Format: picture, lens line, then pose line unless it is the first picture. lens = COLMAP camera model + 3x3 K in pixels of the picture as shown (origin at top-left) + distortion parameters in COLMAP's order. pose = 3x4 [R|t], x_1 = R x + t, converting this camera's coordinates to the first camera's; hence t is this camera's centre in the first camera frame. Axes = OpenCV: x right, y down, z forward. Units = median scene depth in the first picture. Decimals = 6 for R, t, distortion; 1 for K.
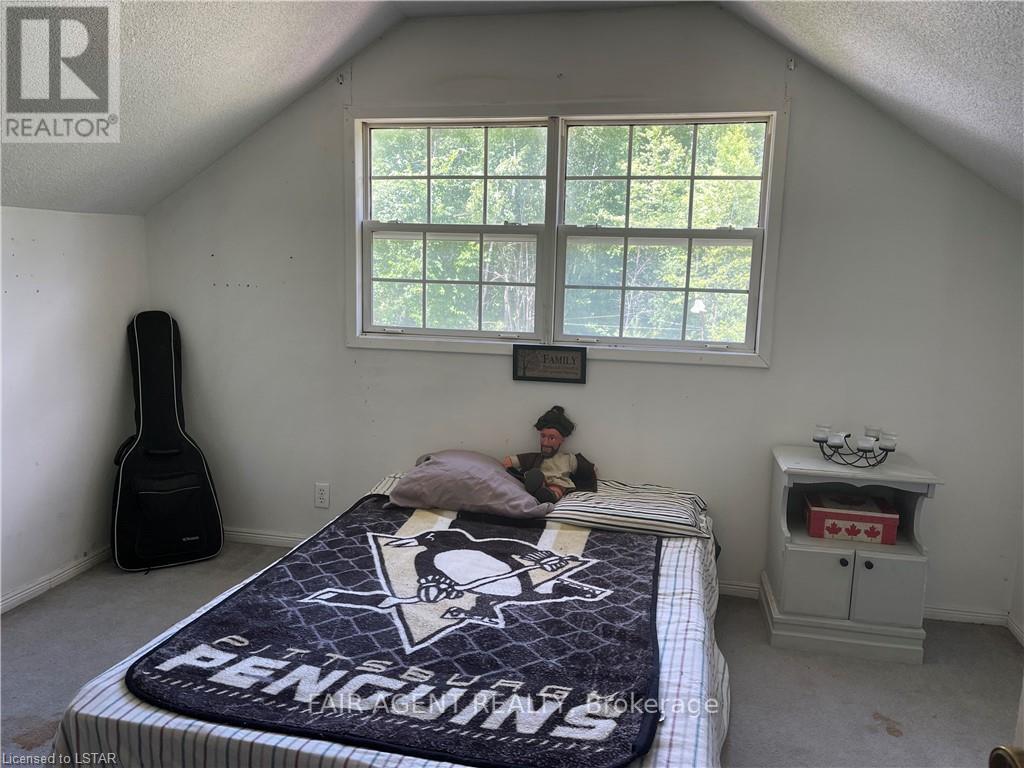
lens RADIAL K [[774.3, 0, 517.9], [0, 774.3, 389.3], [0, 0, 1]] dist [0.082677, -0.091646]
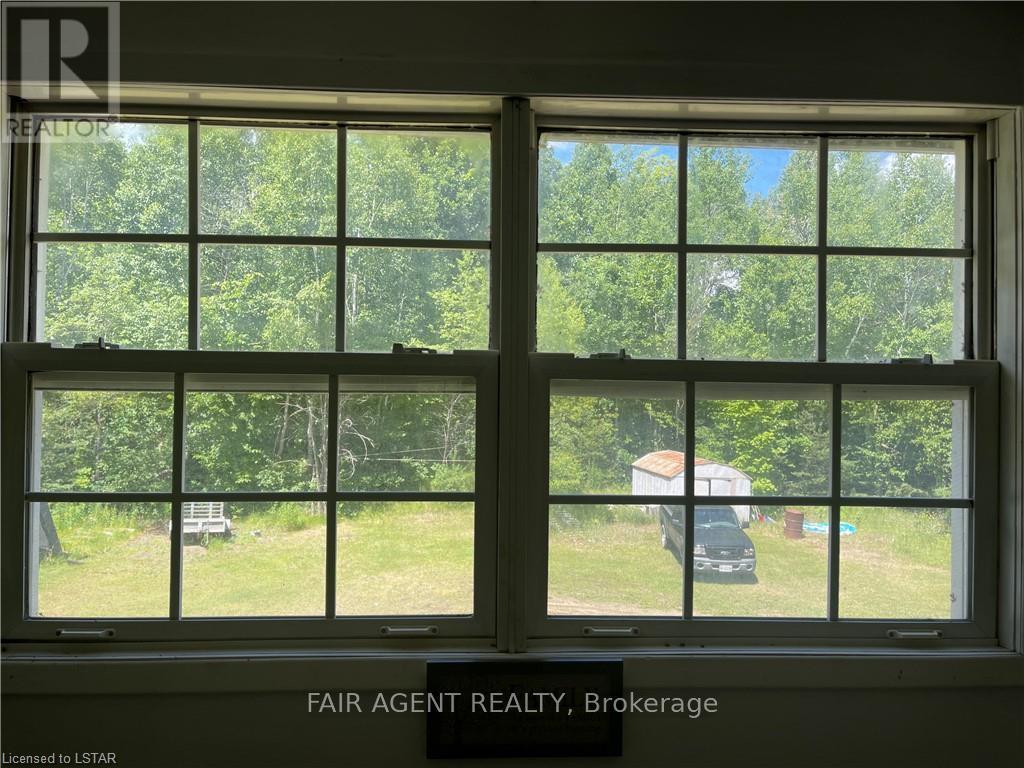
lens RADIAL K [[774.3, 0, 517.9], [0, 774.3, 389.3], [0, 0, 1]] dist [0.082677, -0.091646]
pose [[0.968380, -0.013329, 0.249124, -0.054589], [0.053629, 0.986349, -0.155688, -0.126522], [-0.243648, 0.164125, 0.955876, 0.601068]]
